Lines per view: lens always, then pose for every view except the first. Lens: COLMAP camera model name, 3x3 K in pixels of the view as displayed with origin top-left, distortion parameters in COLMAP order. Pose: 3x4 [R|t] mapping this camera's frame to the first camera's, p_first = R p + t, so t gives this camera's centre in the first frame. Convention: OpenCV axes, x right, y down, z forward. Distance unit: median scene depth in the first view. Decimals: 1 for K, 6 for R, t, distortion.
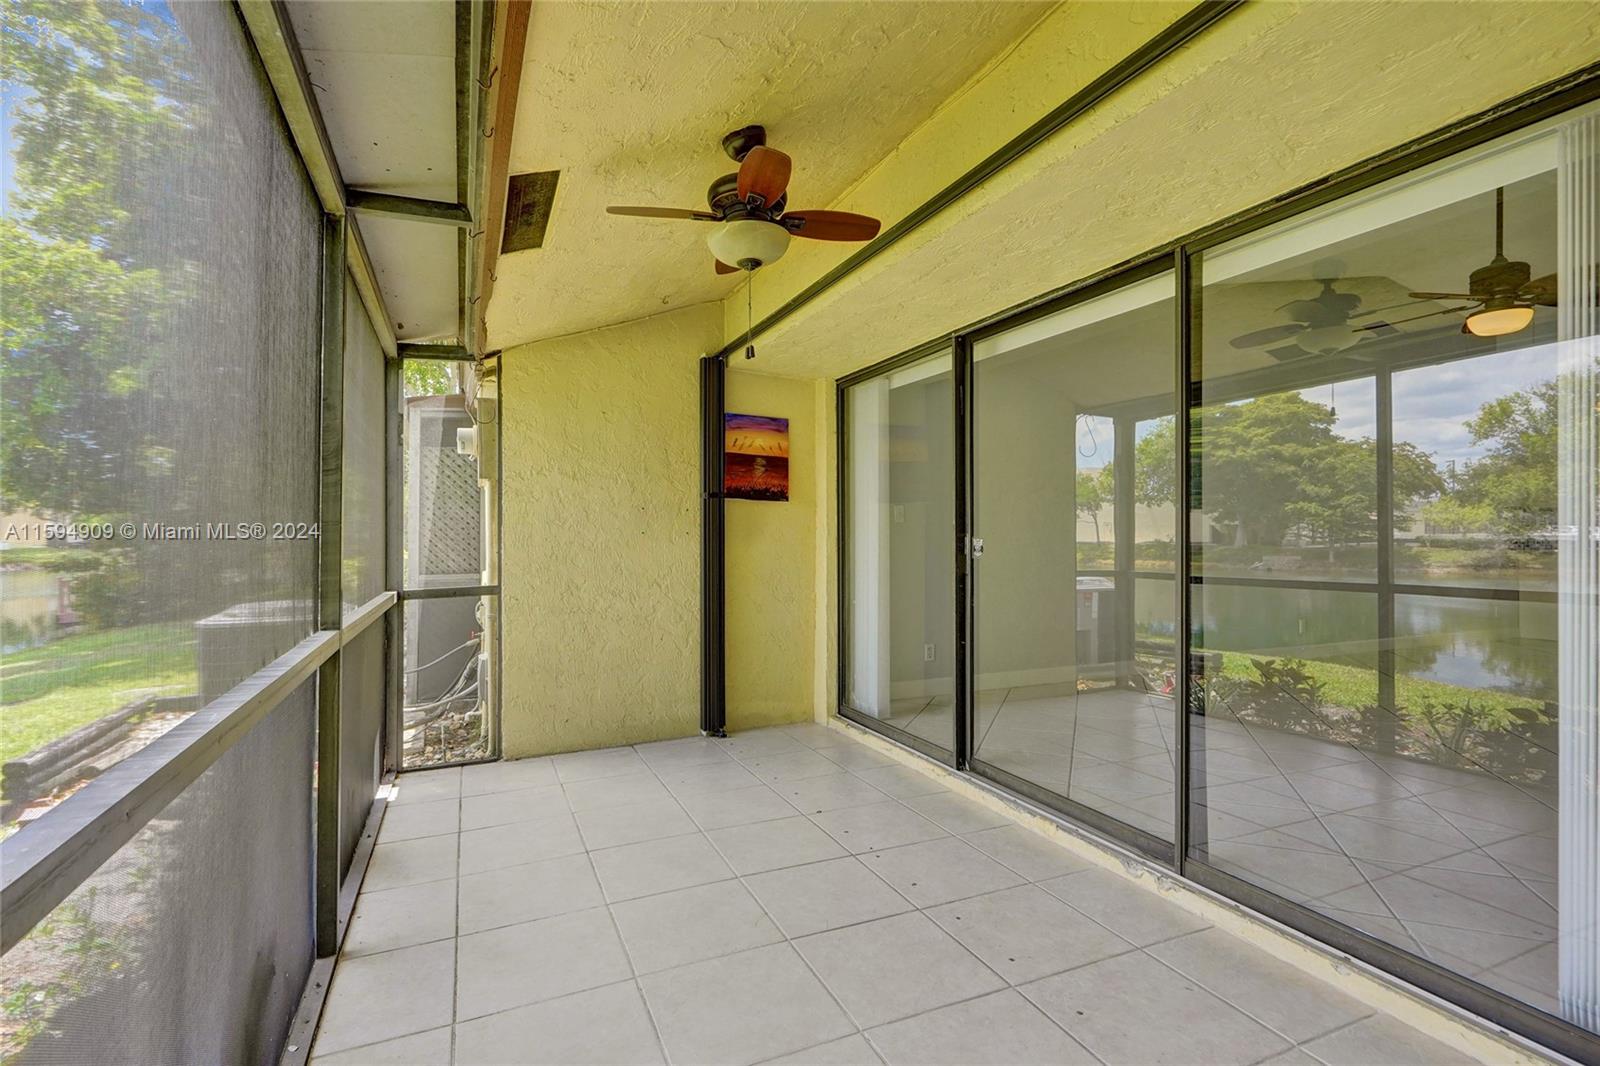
lens RADIAL K [[759.0, 0, 800.0], [0, 759.0, 533.0], [0, 0, 1]] dist [0.001080, 0.000487]
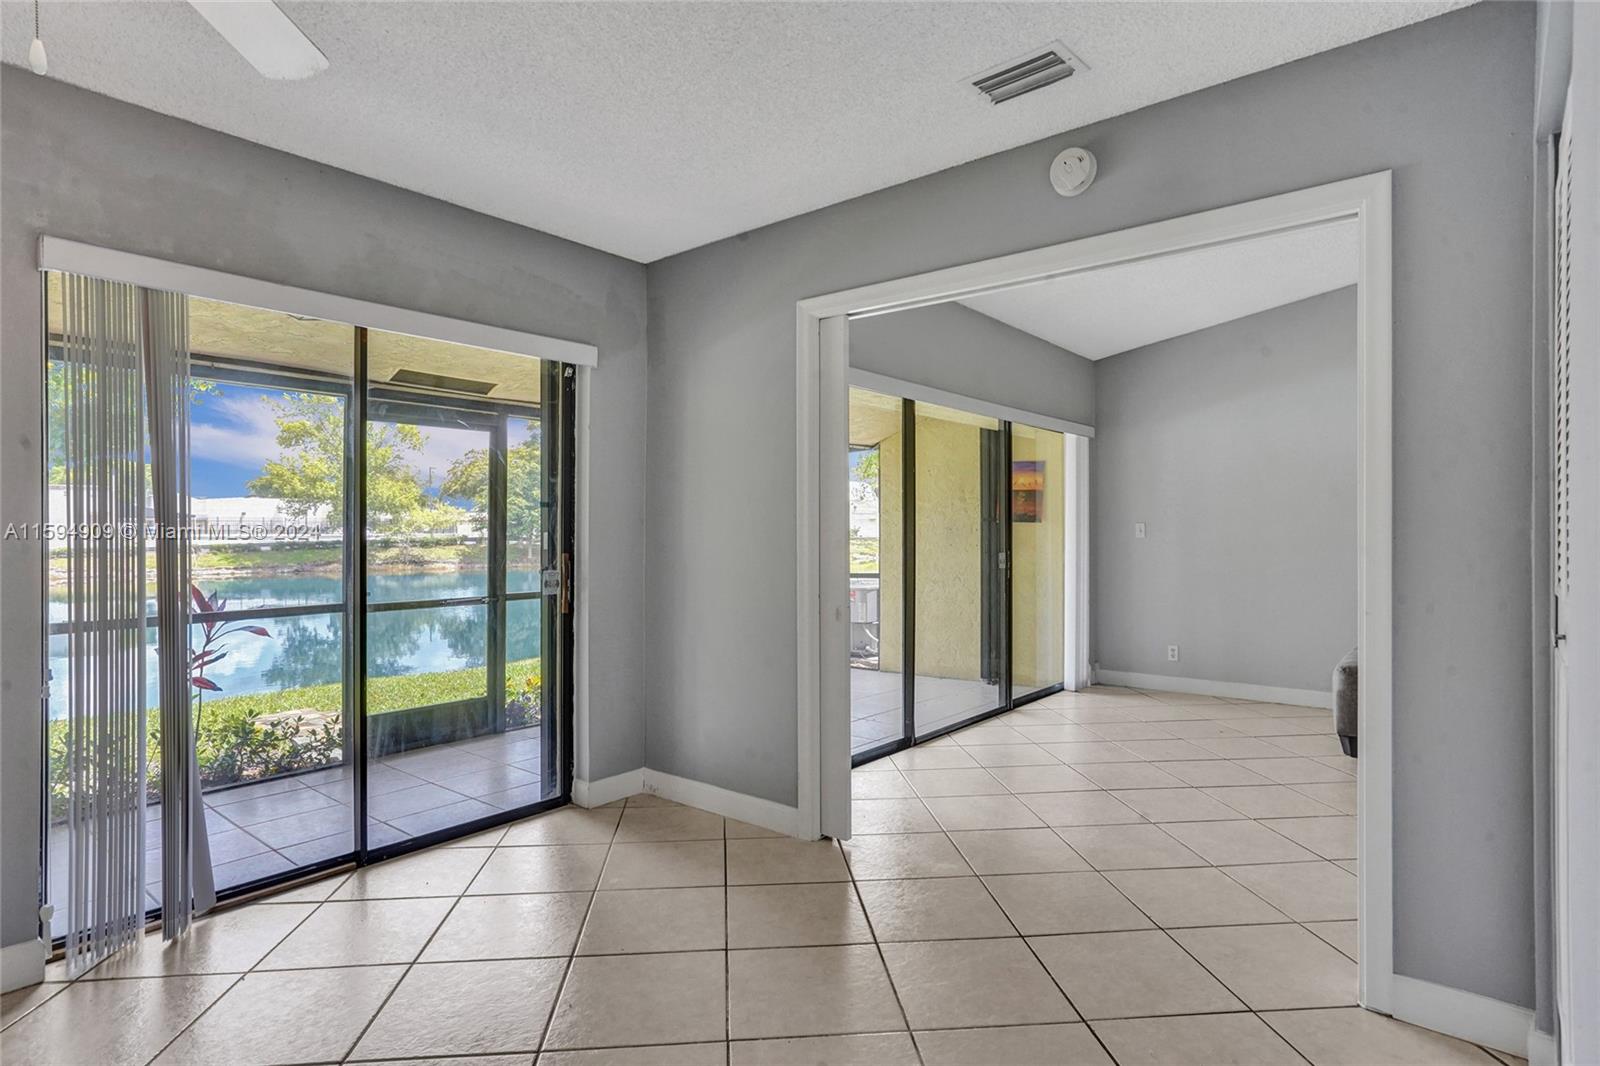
lens RADIAL K [[841.0, 0, 801.0], [0, 841.0, 522.6], [0, 0, 1]] dist [-0.000278, -0.000157]
pose [[0.441786, -0.005716, -0.897102, 1.208390], [0.003378, 0.999983, -0.004708, -0.037493], [0.897114, -0.000951, 0.441798, -0.056650]]
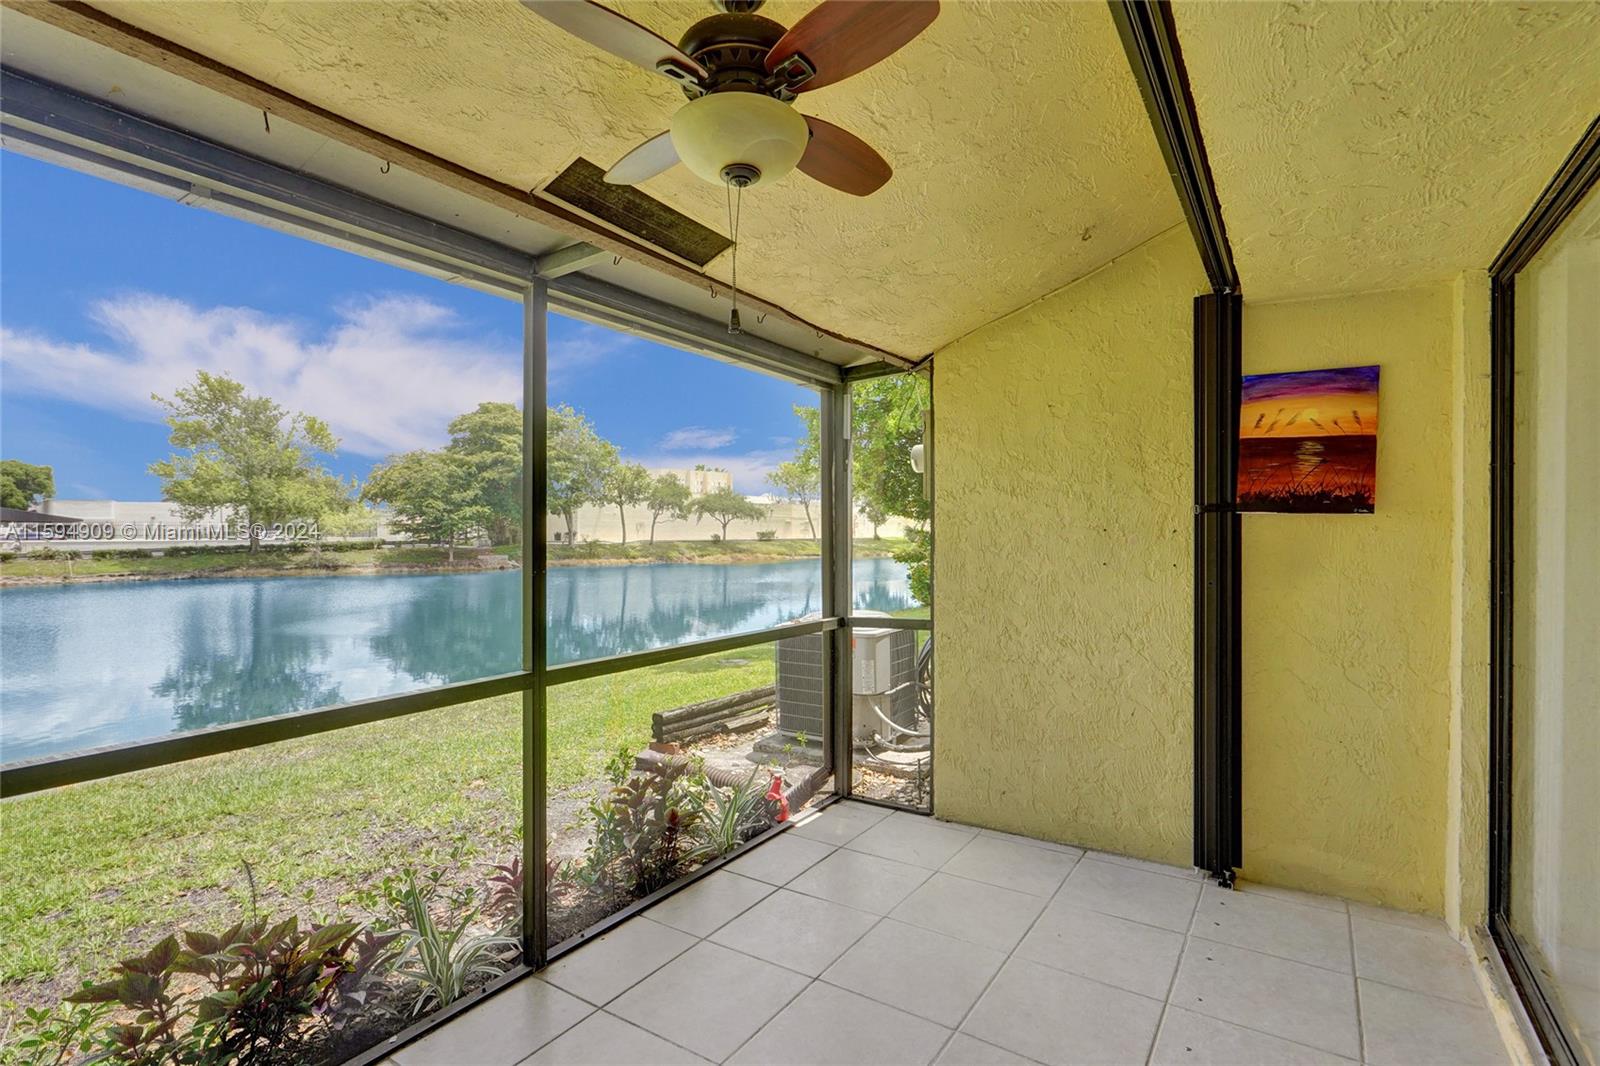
lens RADIAL K [[760.4, 0, 803.6], [0, 760.4, 540.1], [0, 0, 1]] dist [0.001620, 0.000455]
pose [[0.536885, 0.009086, -0.843607, 0.243489], [0.006900, 0.999861, 0.015160, -0.034572], [0.843627, -0.013960, 0.536748, 0.355428]]
